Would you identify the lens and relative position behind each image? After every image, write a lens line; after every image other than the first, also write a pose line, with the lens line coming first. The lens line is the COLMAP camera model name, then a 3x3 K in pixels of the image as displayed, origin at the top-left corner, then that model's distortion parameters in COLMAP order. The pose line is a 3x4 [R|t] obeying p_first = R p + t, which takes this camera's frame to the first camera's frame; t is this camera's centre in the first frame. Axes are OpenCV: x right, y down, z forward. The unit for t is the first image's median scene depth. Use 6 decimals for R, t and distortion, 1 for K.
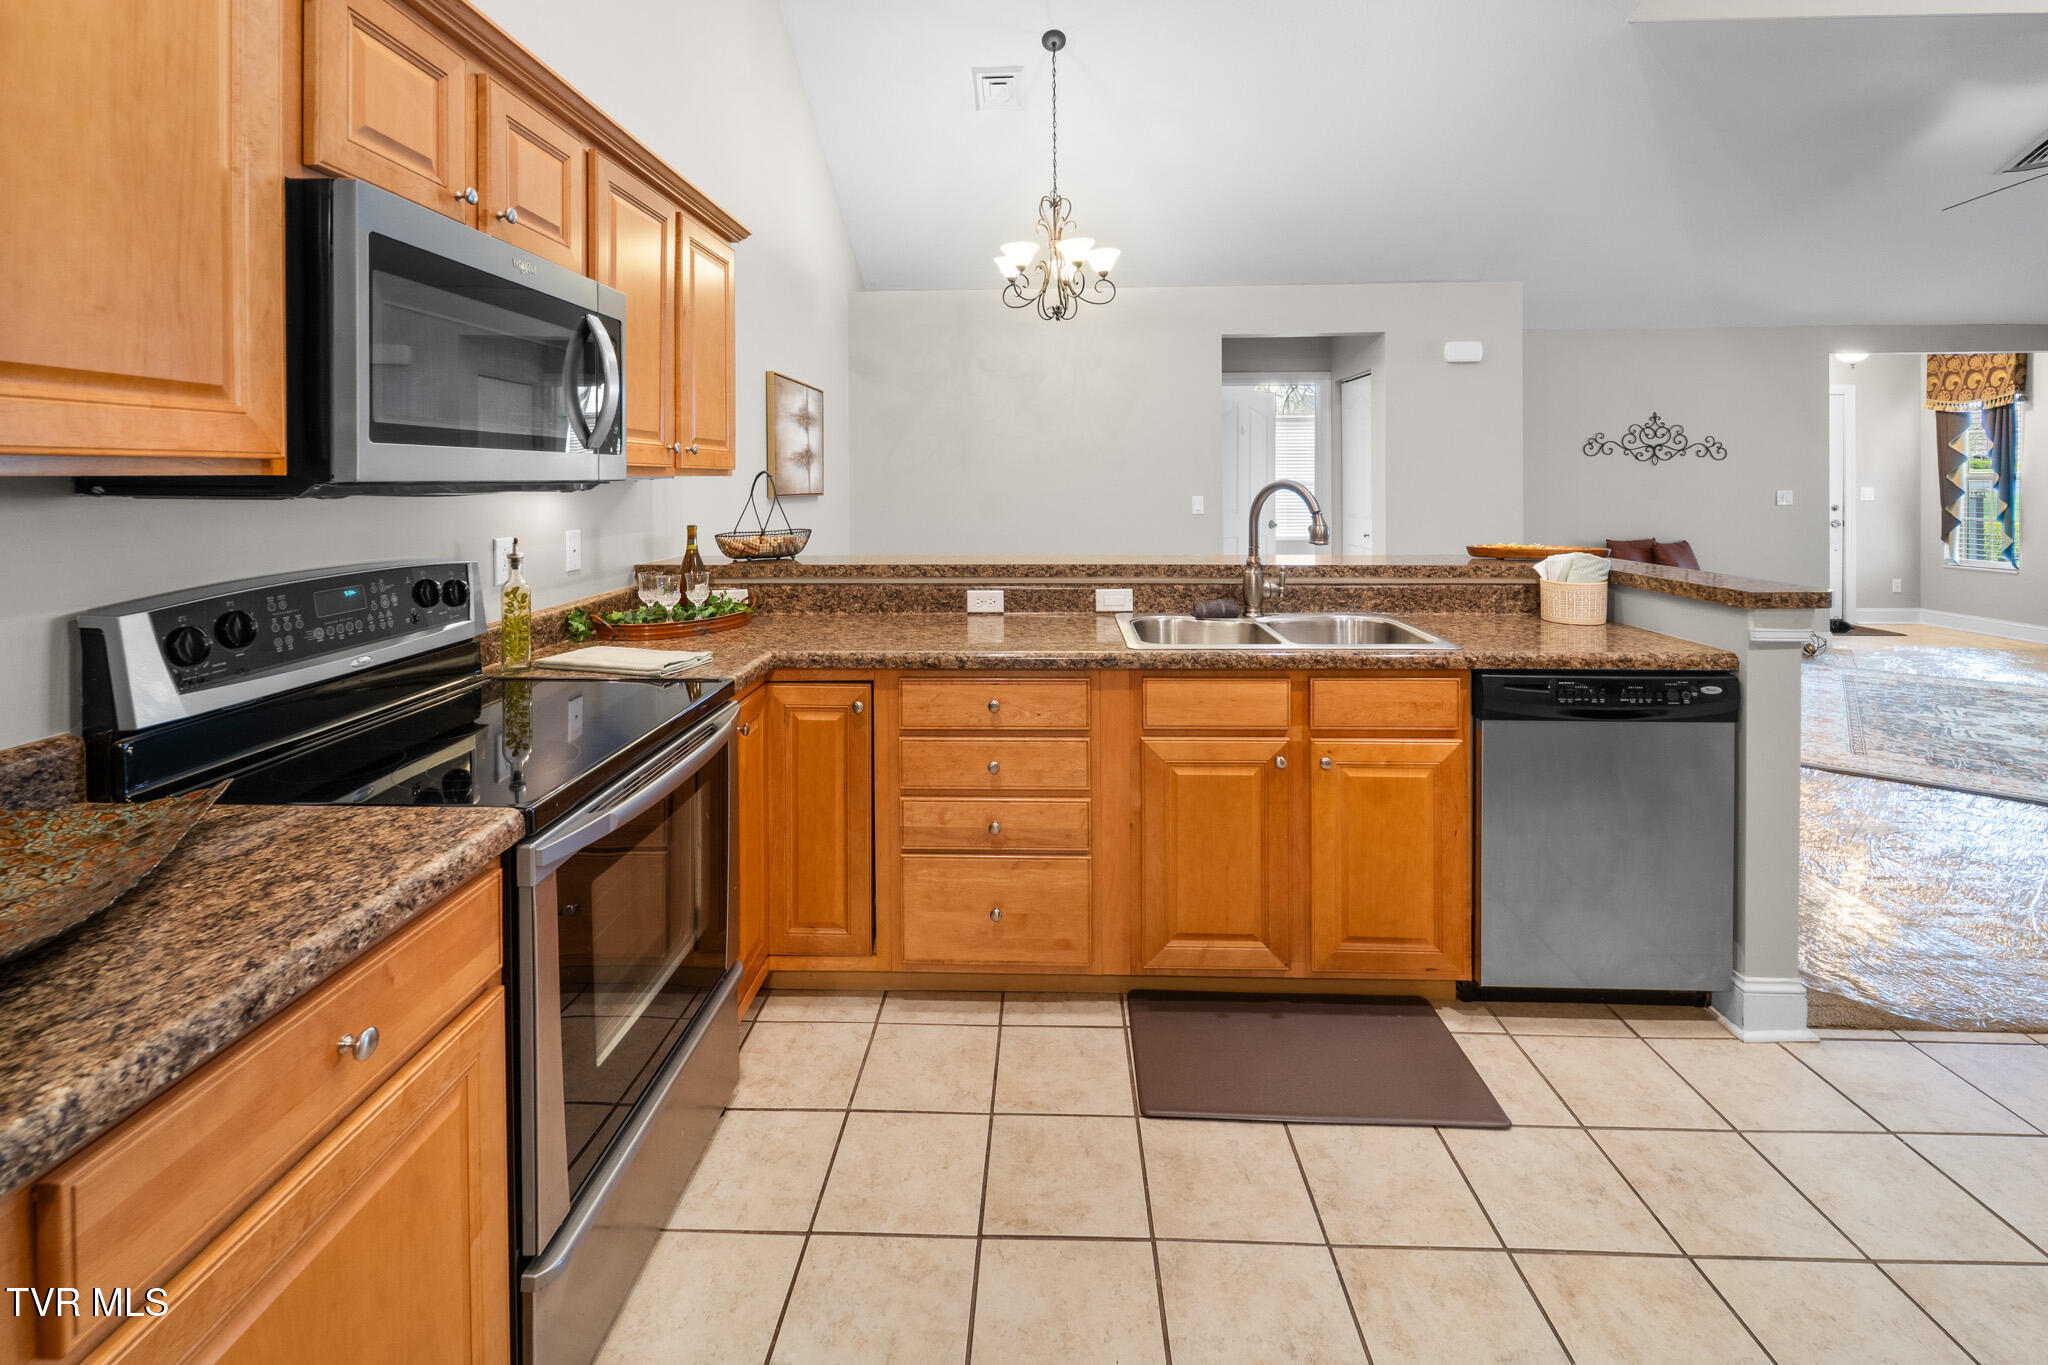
lens RADIAL K [[883.2, 0, 1029.4], [0, 883.2, 476.9], [0, 0, 1]] dist [0.002740, -0.000121]
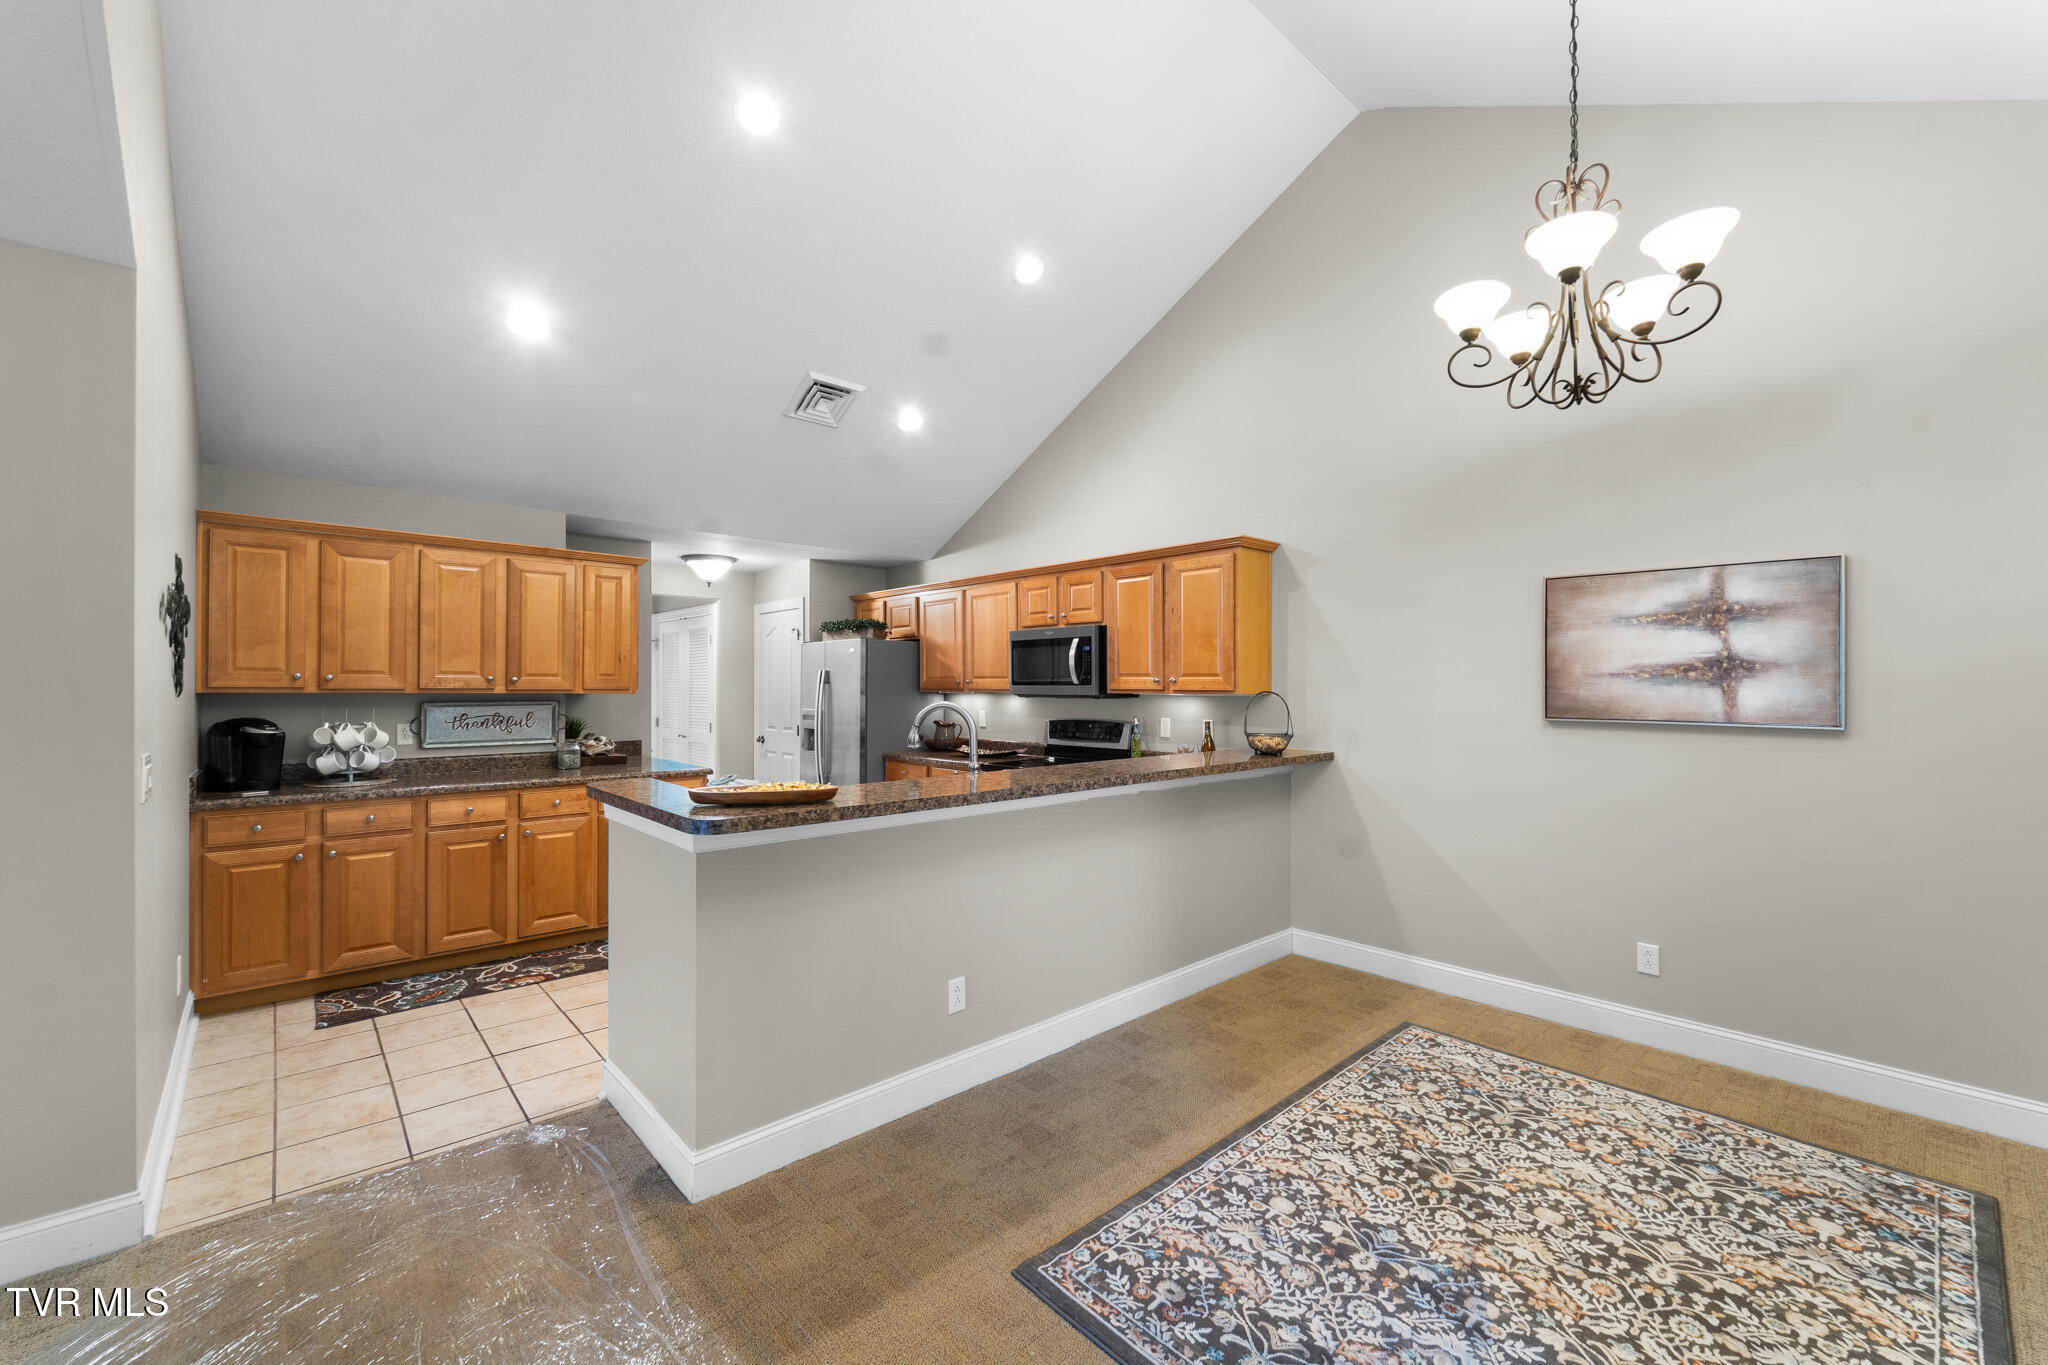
lens RADIAL K [[819.7, 0, 1041.3], [0, 819.7, 682.1], [0, 0, 1]] dist [-0.000074, -0.000390]
pose [[-0.706019, 0.001072, -0.708192, 0.976130], [0.003689, 0.999991, -0.002164, -0.021181], [0.708183, -0.004140, -0.706017, 1.834853]]
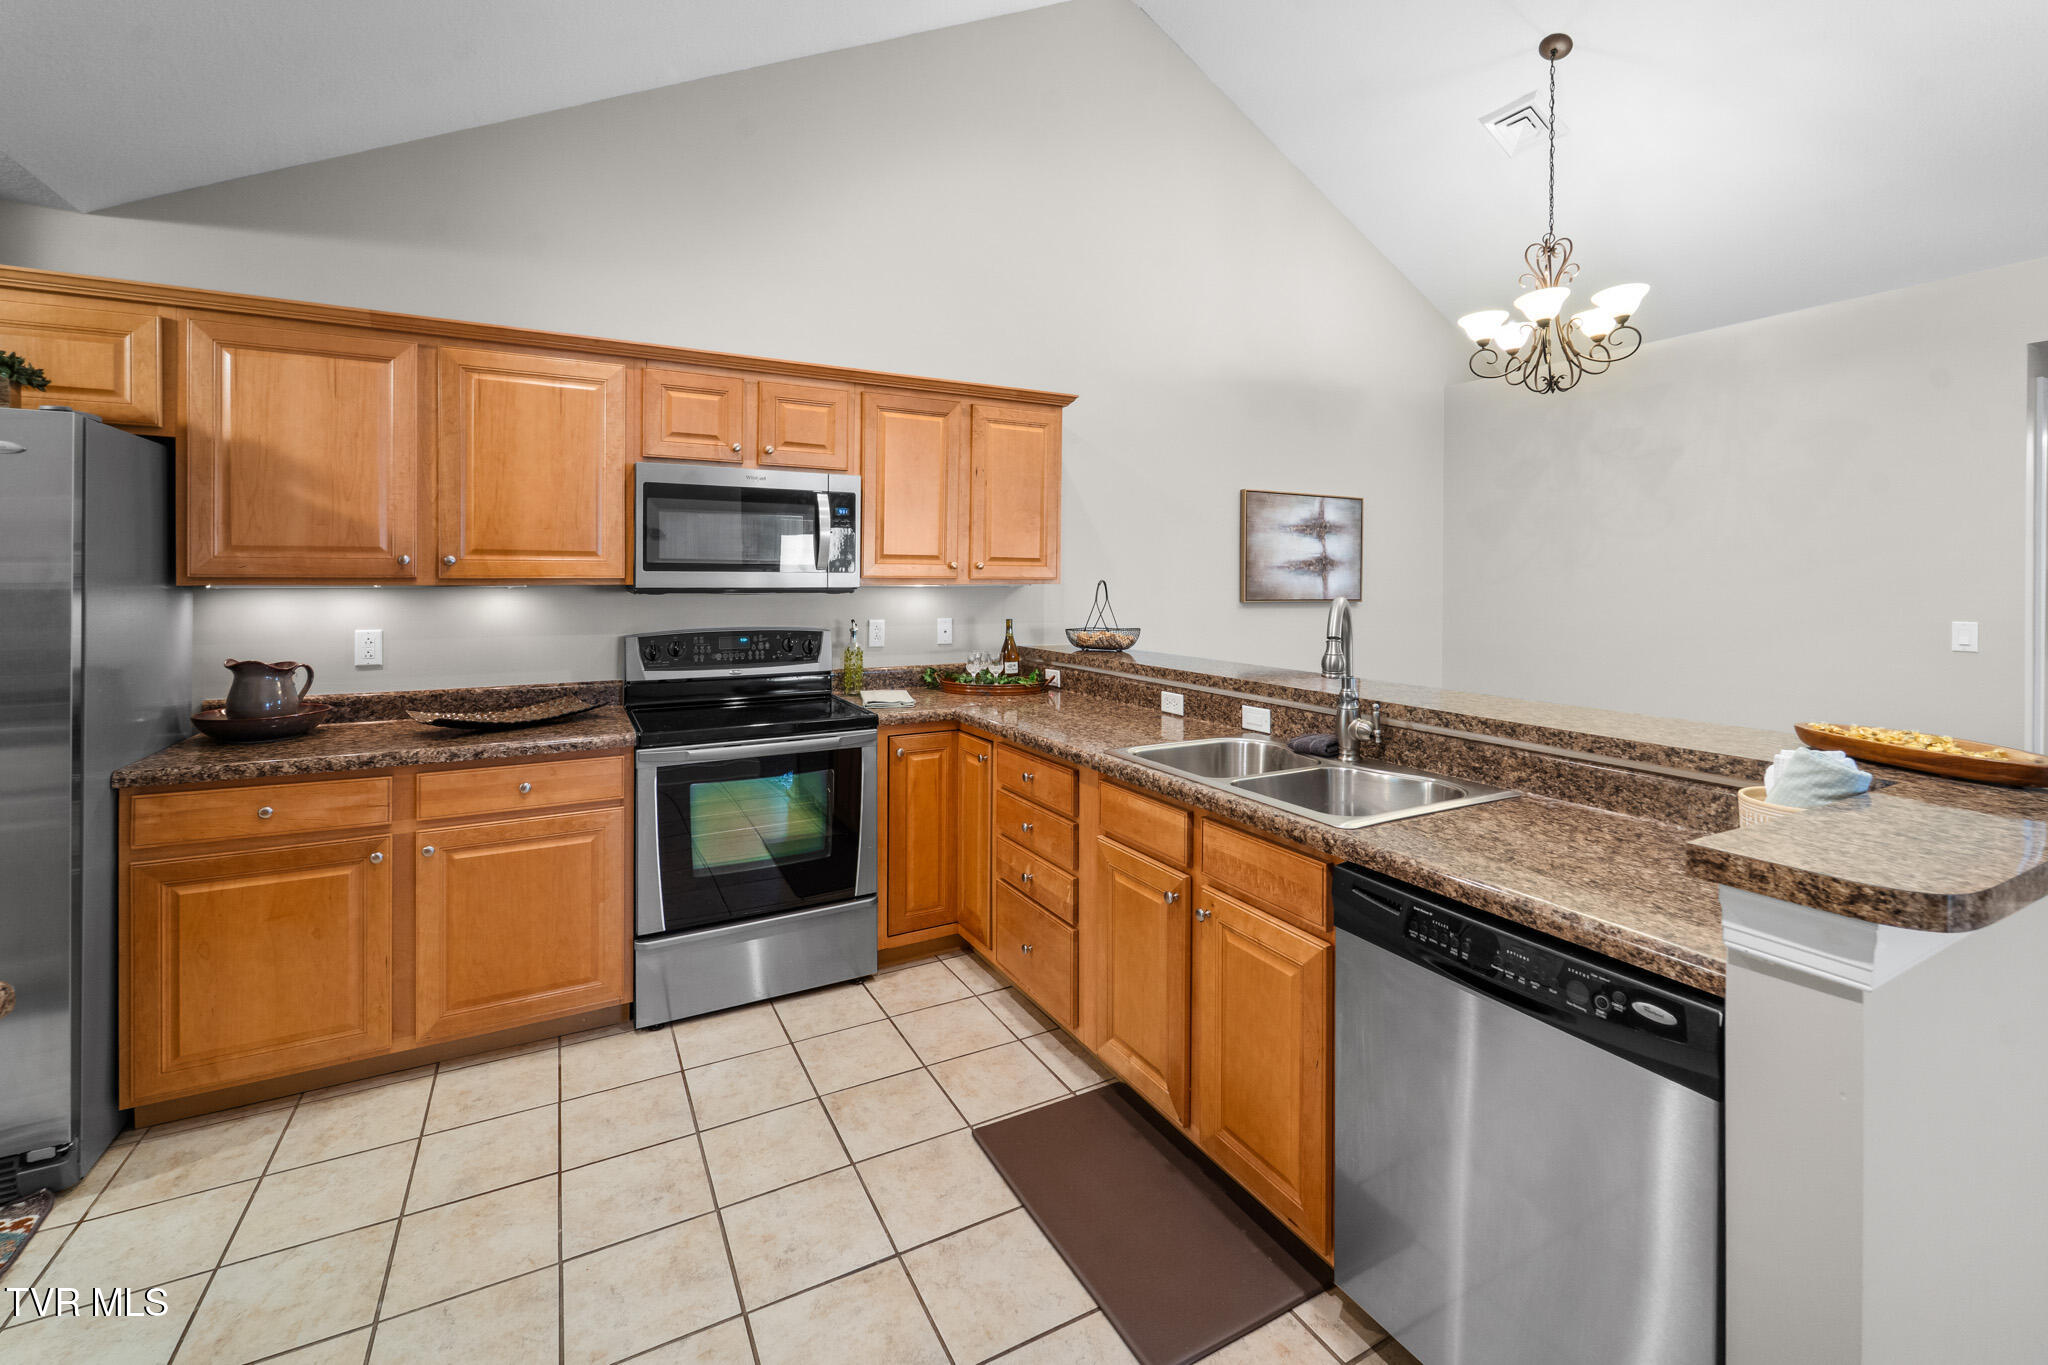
lens RADIAL K [[869.4, 0, 1024.9], [0, 869.4, 572.3], [0, 0, 1]] dist [0.000096, -0.000168]
pose [[0.505173, 0.000211, -0.863018, 0.776489], [-0.004413, 0.999988, -0.002338, -0.015291], [0.863007, 0.004990, 0.505167, 0.308912]]
